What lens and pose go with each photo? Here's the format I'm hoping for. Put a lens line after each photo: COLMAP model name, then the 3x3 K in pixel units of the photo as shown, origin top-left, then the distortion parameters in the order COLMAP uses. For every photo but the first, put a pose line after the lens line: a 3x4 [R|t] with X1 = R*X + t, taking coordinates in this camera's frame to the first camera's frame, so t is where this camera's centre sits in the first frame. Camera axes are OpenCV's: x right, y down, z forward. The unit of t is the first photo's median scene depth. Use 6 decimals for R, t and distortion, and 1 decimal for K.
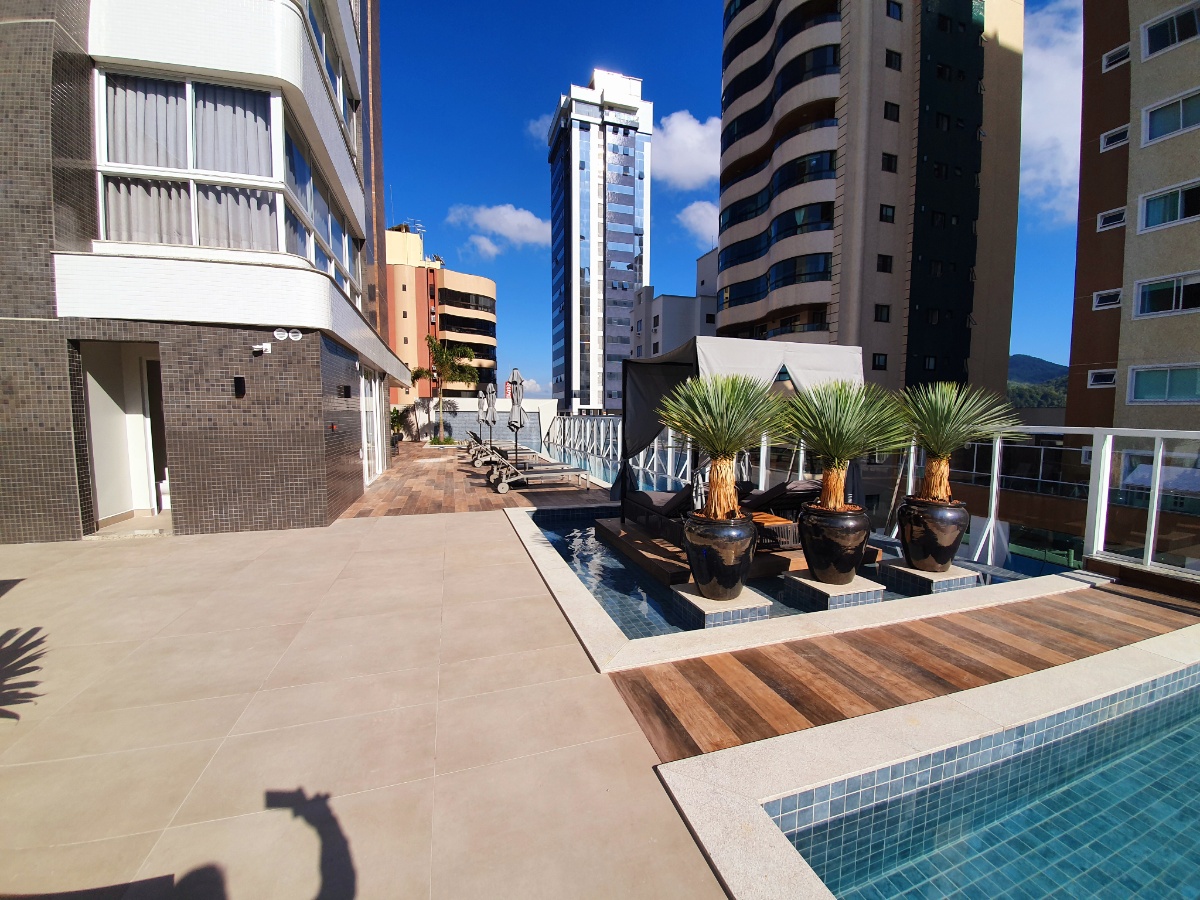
lens RADIAL K [[471.4, 0, 601.8], [0, 471.4, 456.3], [0, 0, 1]] dist [0.001795, -0.010494]
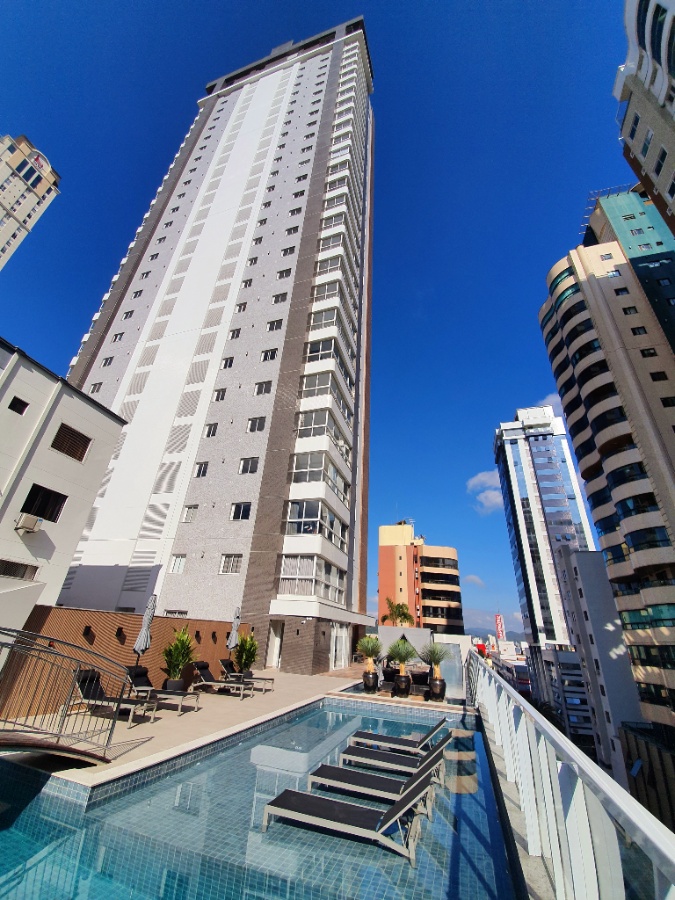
lens RADIAL K [[354.9, 0, 334.0], [0, 354.9, 454.7], [0, 0, 1]] dist [0.003754, -0.011763]
pose [[0.810623, -0.222645, -0.541590, 0.307256], [-0.106856, 0.853123, -0.510650, 0.016144], [0.575736, 0.471816, 0.667770, -0.329814]]
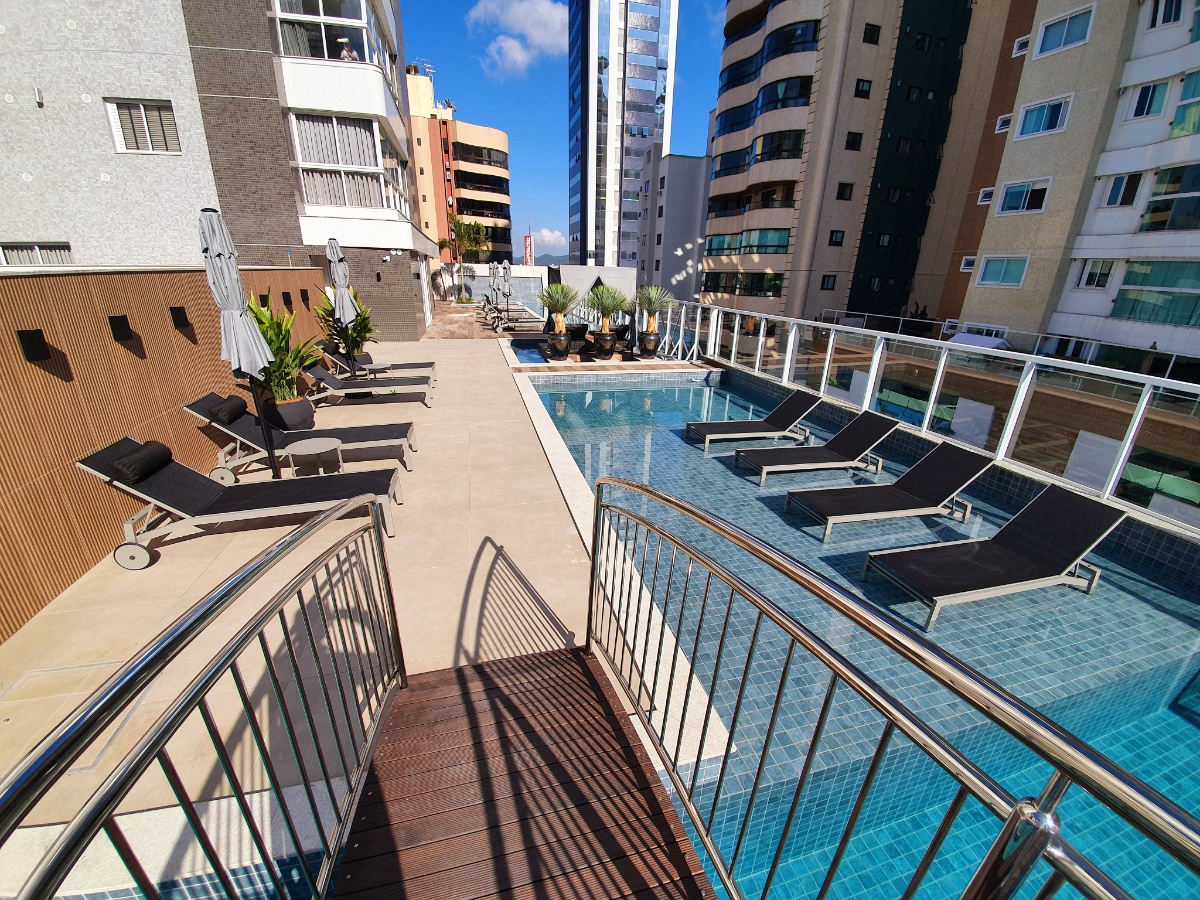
lens RADIAL K [[473.3, 0, 604.3], [0, 473.3, 458.4], [0, 0, 1]] dist [0.003754, -0.011763]
pose [[0.998407, 0.040186, -0.039593, 0.094427], [-0.027406, 0.958951, 0.282243, 0.004400], [0.049310, -0.280708, 0.958526, -0.288995]]
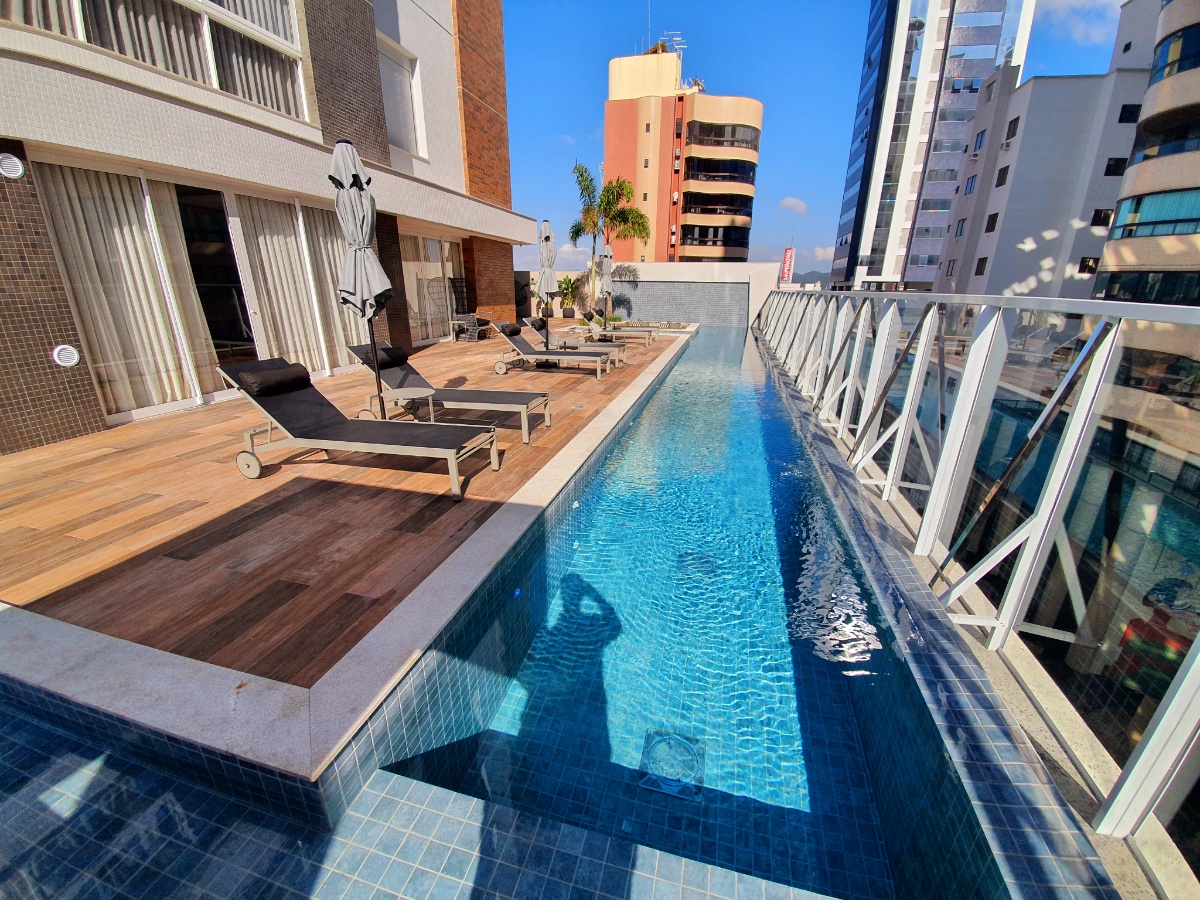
lens RADIAL K [[473.3, 0, 604.3], [0, 473.3, 458.4], [0, 0, 1]] dist [0.003754, -0.011763]
pose [[0.849541, 0.185902, -0.493680, 0.076359], [-0.054611, 0.961812, 0.268206, -0.019884], [0.524688, -0.200892, 0.827251, 0.252470]]
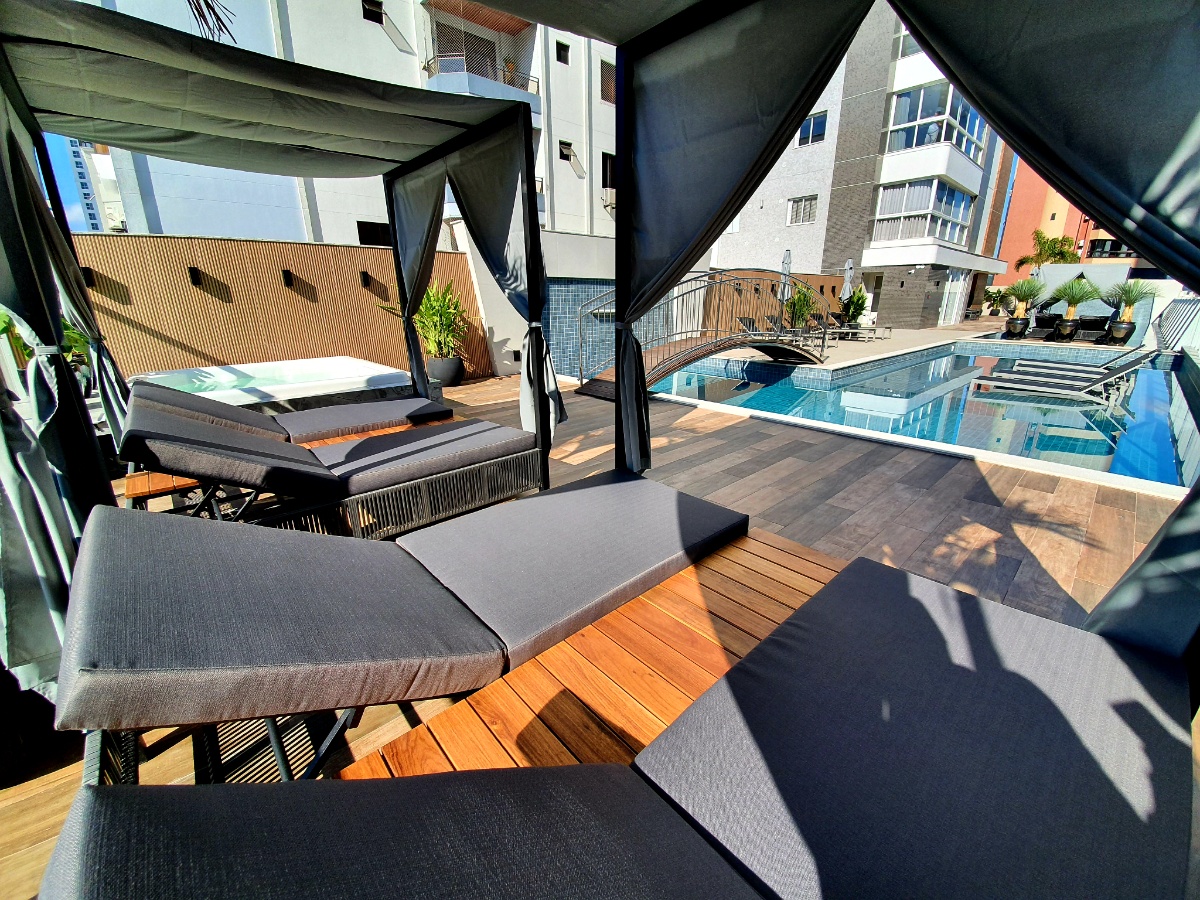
lens RADIAL K [[473.3, 0, 604.3], [0, 473.3, 458.4], [0, 0, 1]] dist [0.003754, -0.011763]
pose [[0.409460, 0.283631, -0.867119, 0.336827], [-0.071426, 0.957496, 0.279465, 0.051872], [0.909528, -0.052495, 0.412315, -0.491218]]
